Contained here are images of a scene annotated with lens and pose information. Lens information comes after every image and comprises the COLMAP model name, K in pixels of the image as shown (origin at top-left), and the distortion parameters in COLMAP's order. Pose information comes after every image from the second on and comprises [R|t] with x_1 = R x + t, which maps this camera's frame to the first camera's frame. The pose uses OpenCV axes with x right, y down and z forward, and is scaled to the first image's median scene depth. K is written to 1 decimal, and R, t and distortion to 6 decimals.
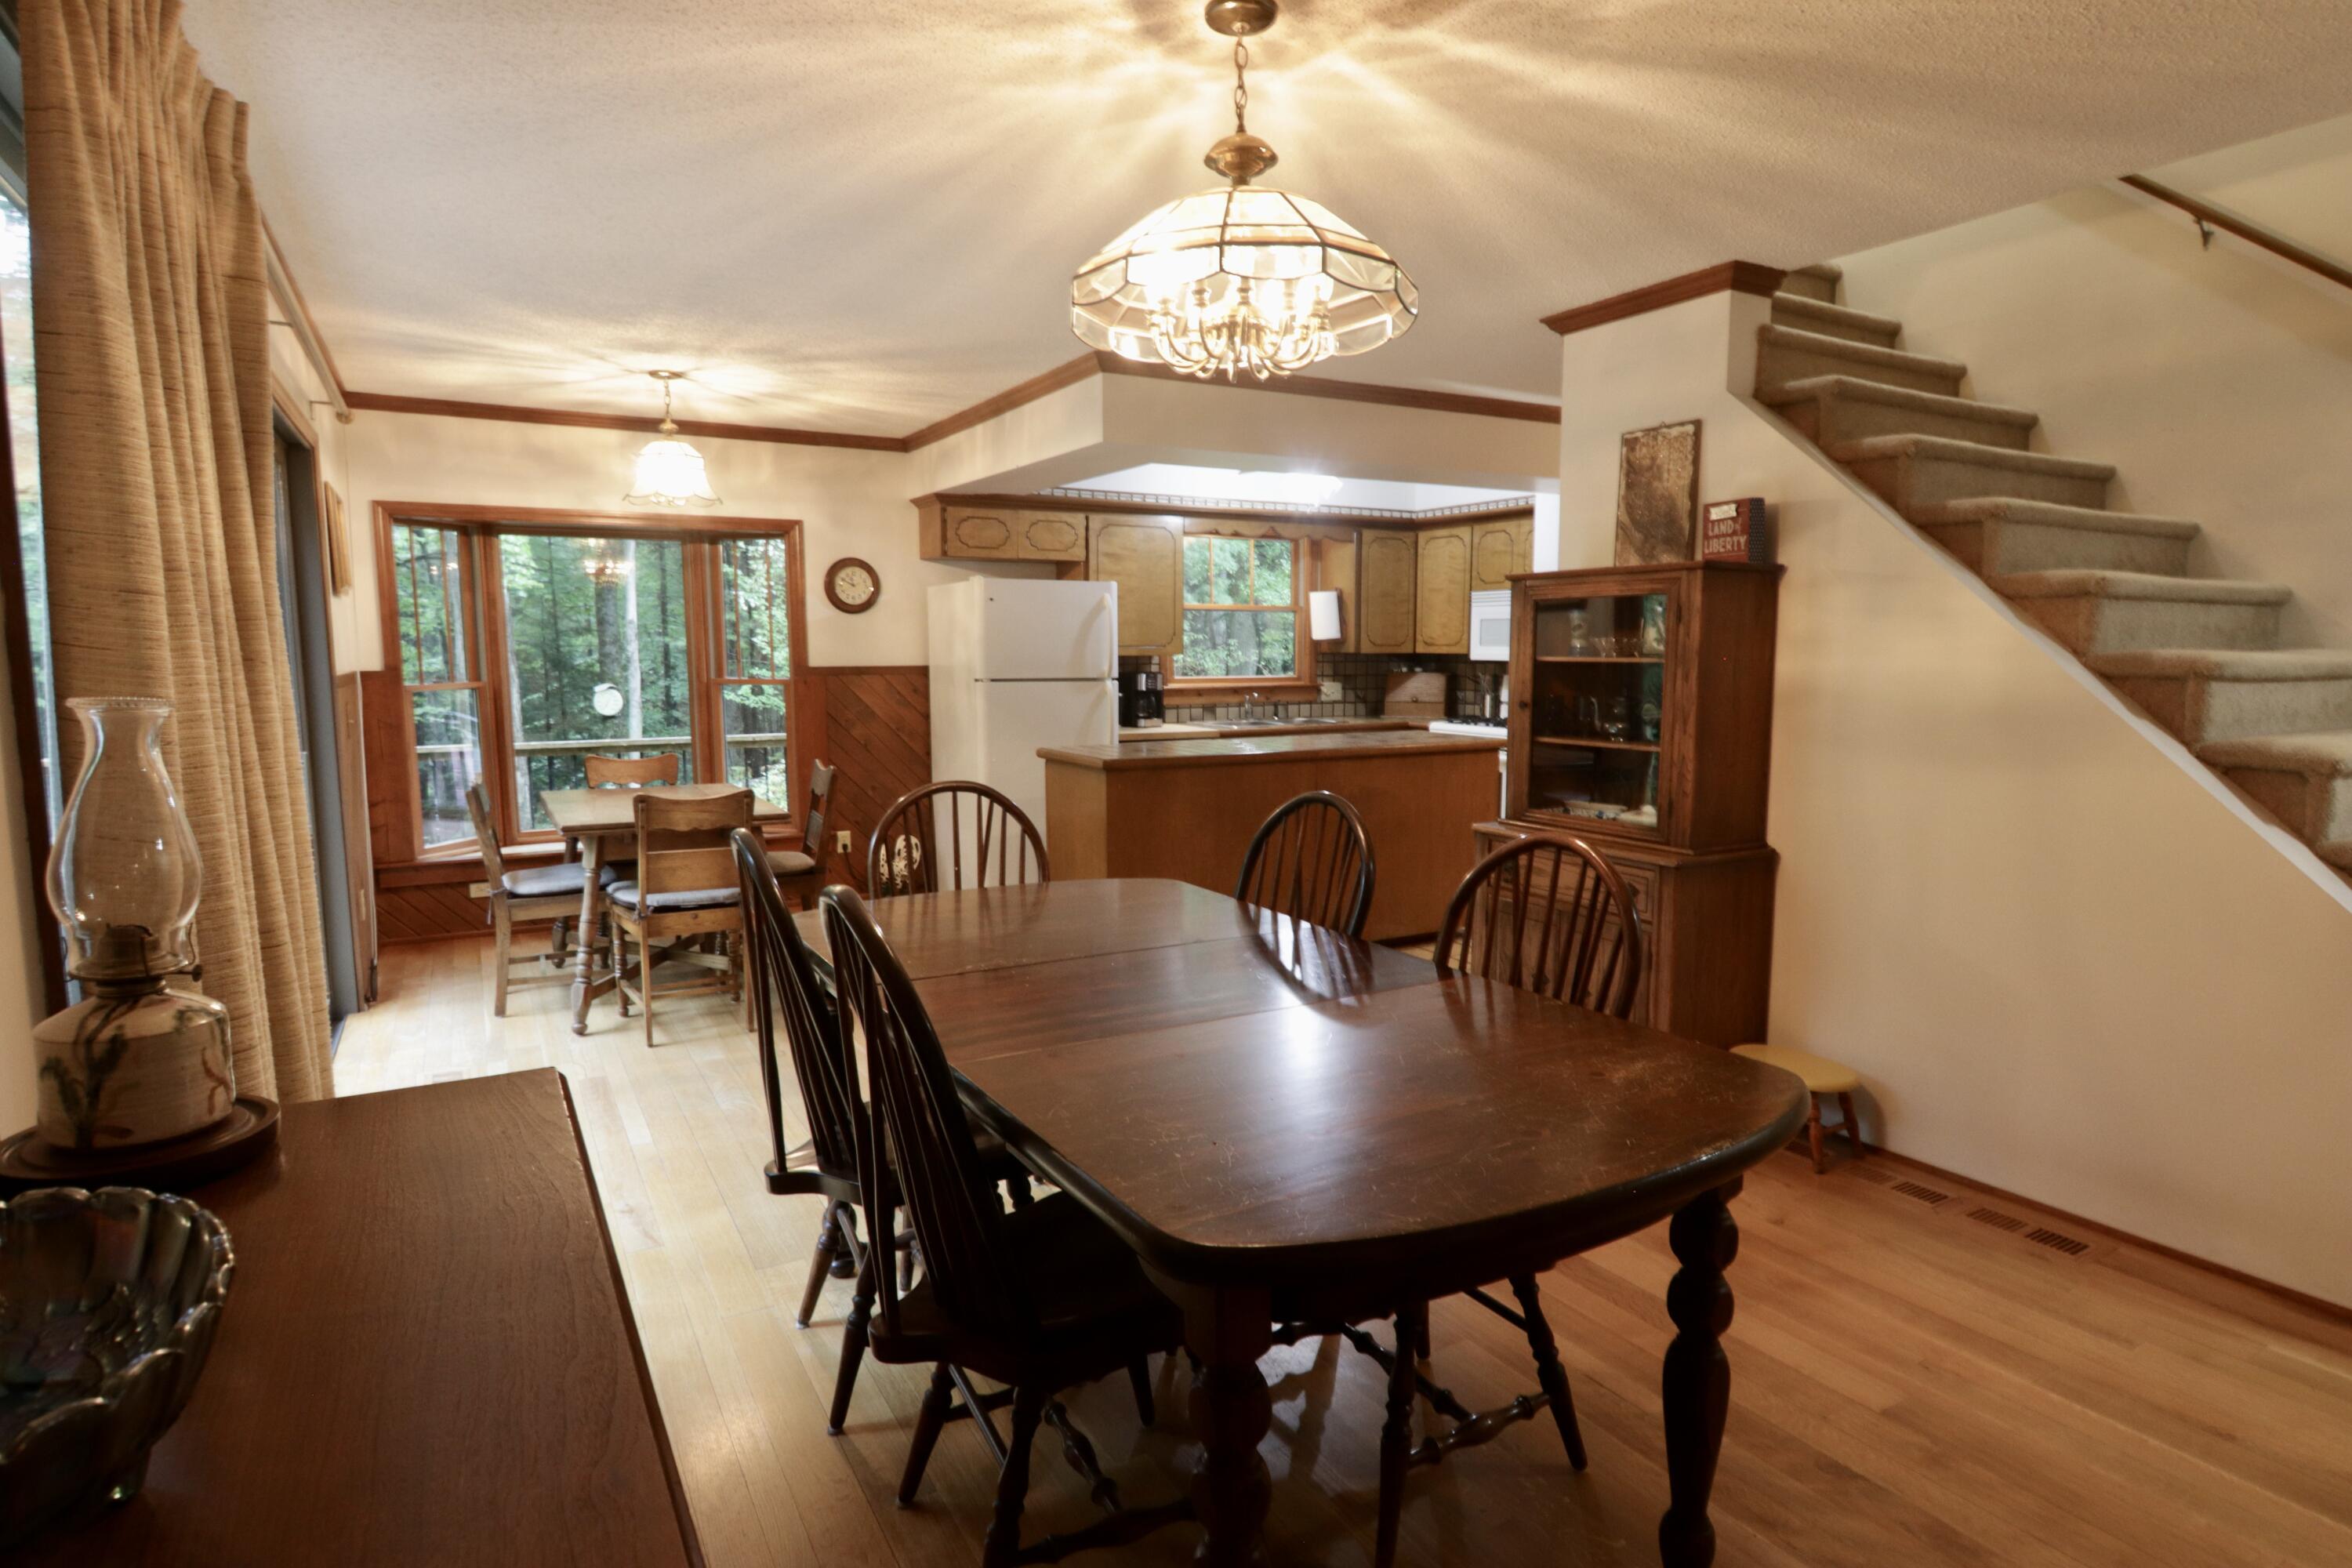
lens RADIAL K [[1268.9, 0, 1174.6], [0, 1268.9, 793.5], [0, 0, 1]] dist [-0.001993, -0.016484]
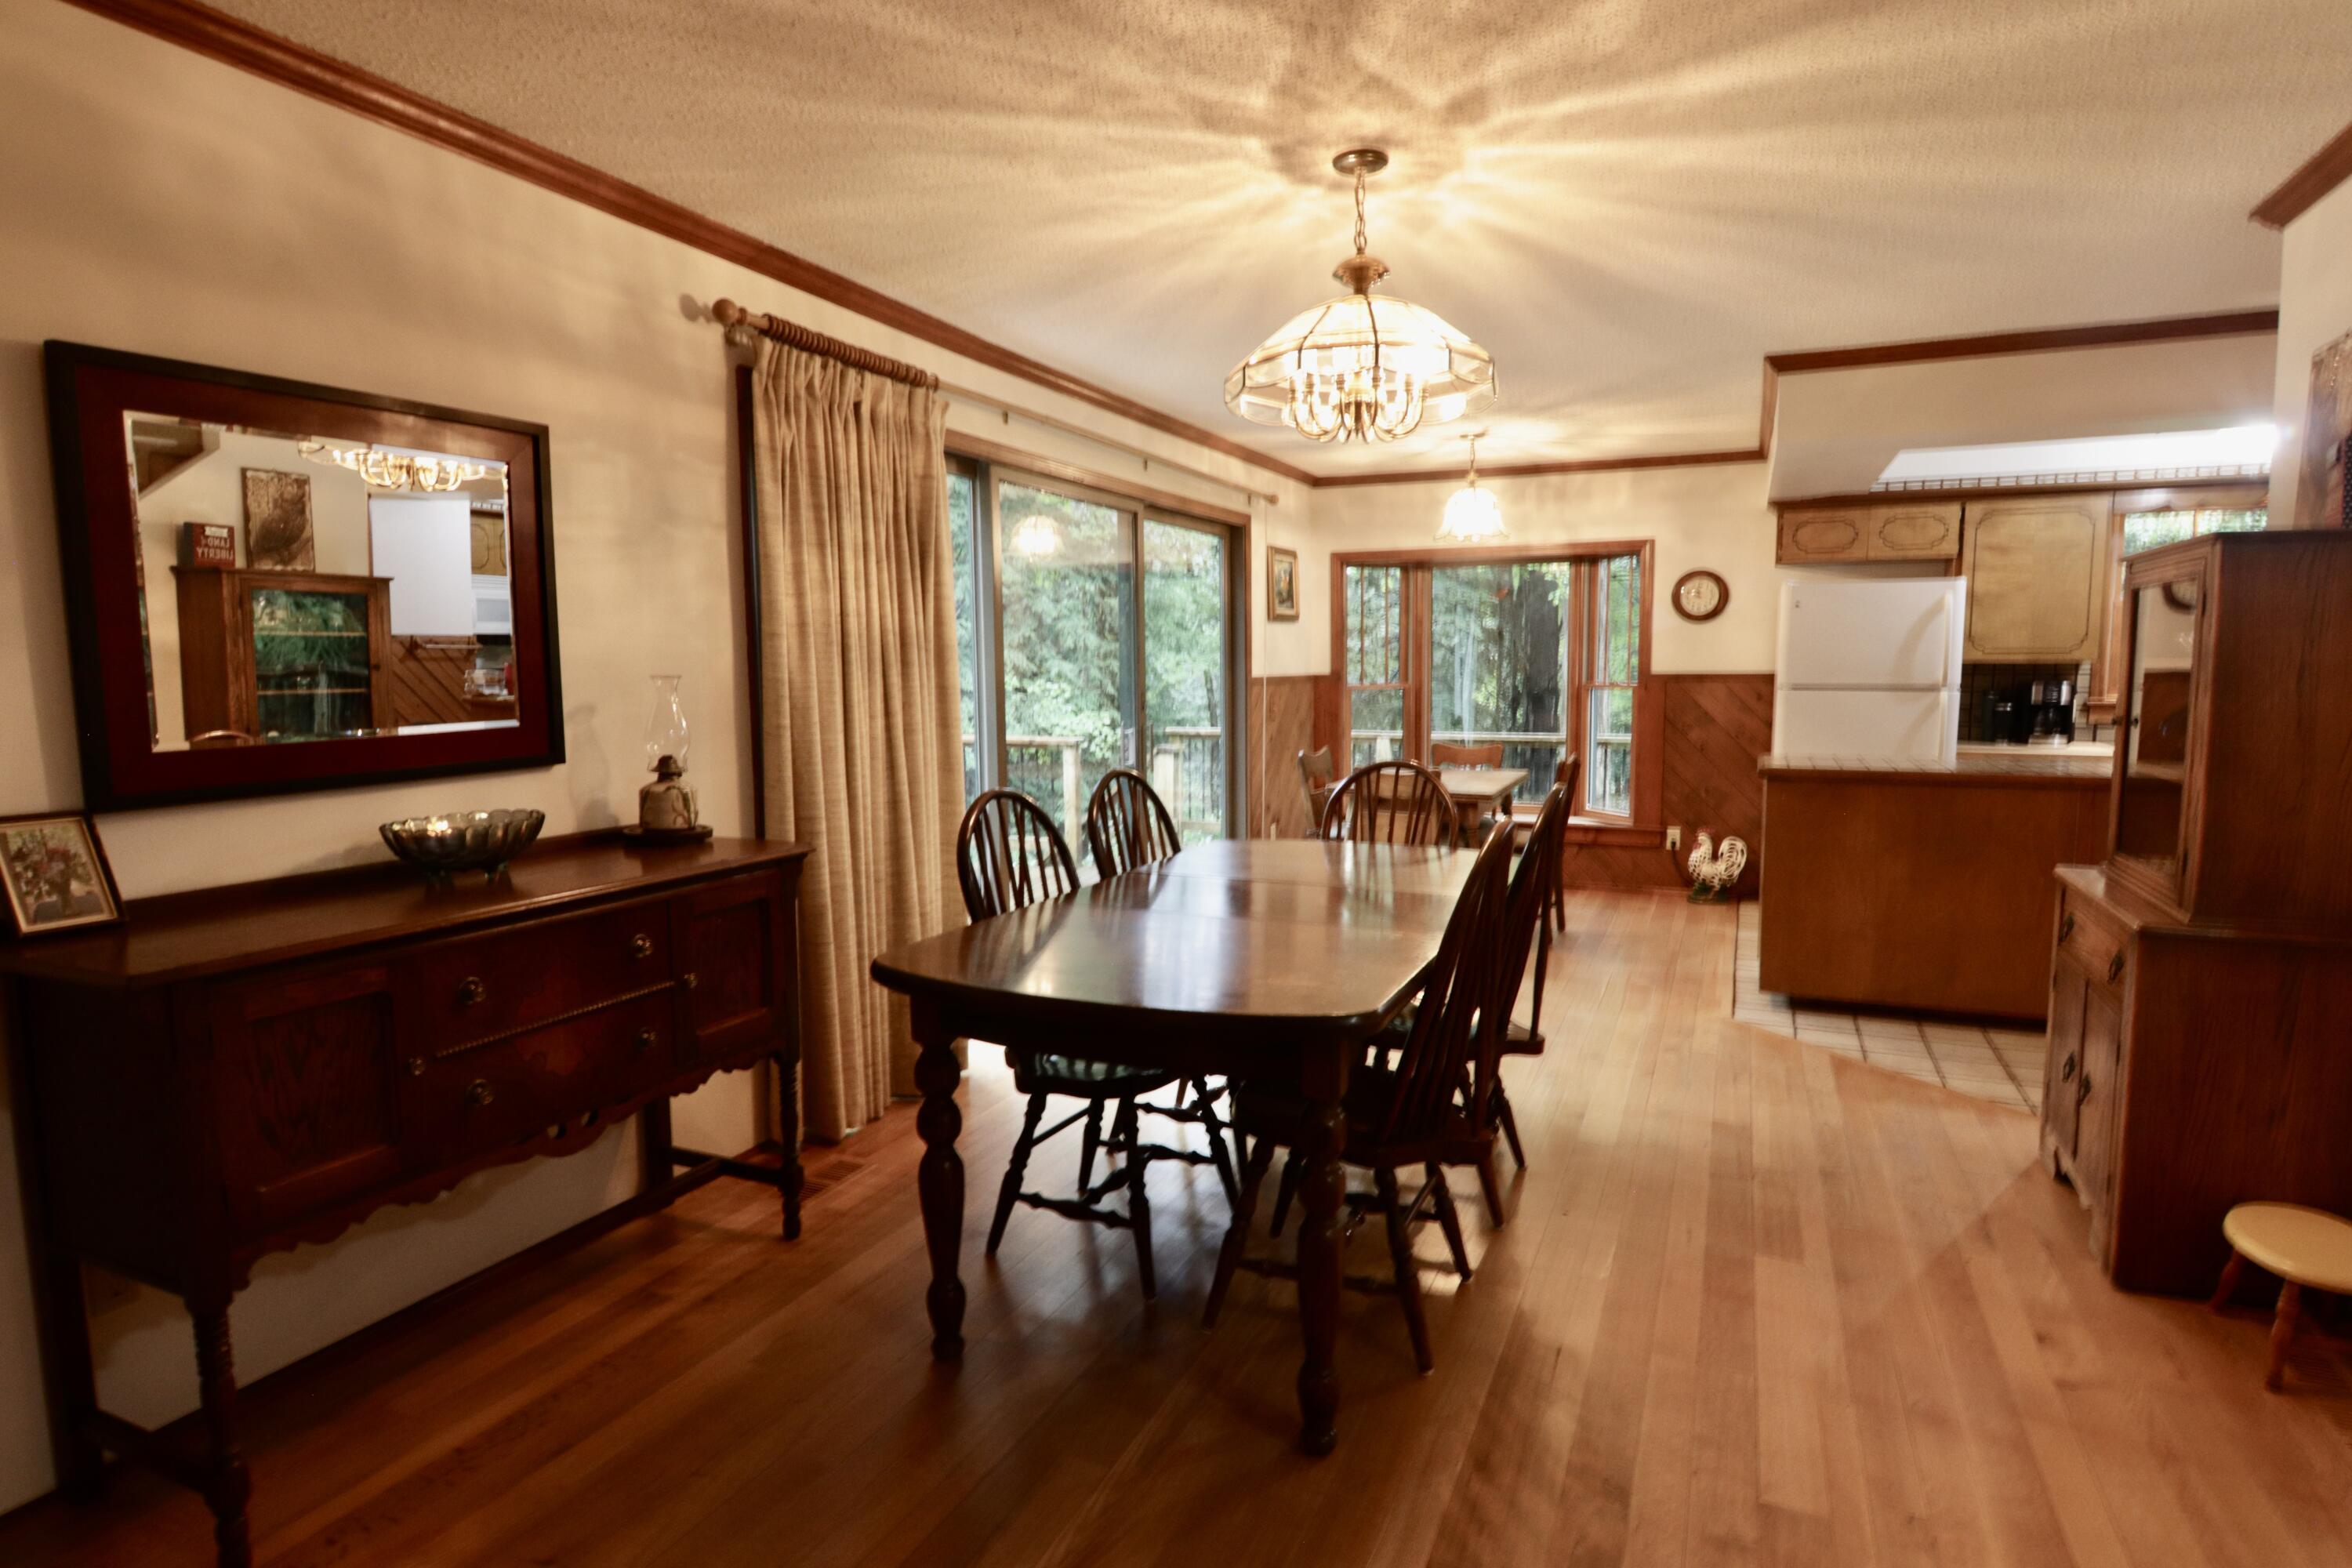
lens RADIAL K [[1268.9, 0, 1171.2], [0, 1268.9, 801.6], [0, 0, 1]] dist [-0.001993, -0.016484]
pose [[0.578709, 0.086688, -0.810914, 0.366009], [-0.087284, 0.995207, 0.044099, -0.002899], [0.810850, 0.045259, 0.583502, 0.042117]]
